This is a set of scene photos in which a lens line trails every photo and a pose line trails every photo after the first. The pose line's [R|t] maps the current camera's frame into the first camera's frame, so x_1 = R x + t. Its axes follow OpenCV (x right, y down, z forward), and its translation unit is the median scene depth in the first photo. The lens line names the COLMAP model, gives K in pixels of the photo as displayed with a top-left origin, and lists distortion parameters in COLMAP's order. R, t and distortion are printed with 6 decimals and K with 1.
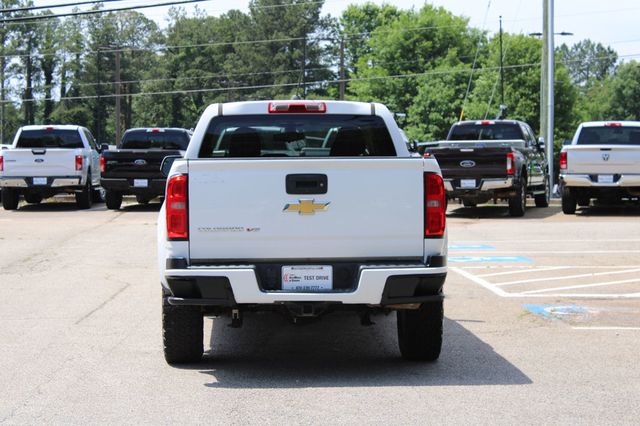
lens RADIAL K [[1546.3, 0, 314.9], [0, 1546.3, 214.5], [0, 0, 1]] dist [0.103094, 0.000000]
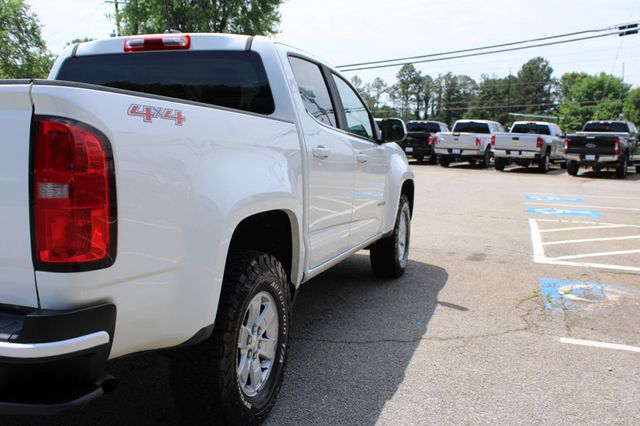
lens RADIAL K [[640.4, 0, 313.8], [0, 640.4, 202.7], [0, 0, 1]] dist [-0.089353, 0.000000]
pose [[0.934821, 0.064535, -0.349206, 0.054825], [-0.042820, 0.996658, 0.069561, -0.005099], [0.352528, -0.050074, 0.934461, 0.231078]]
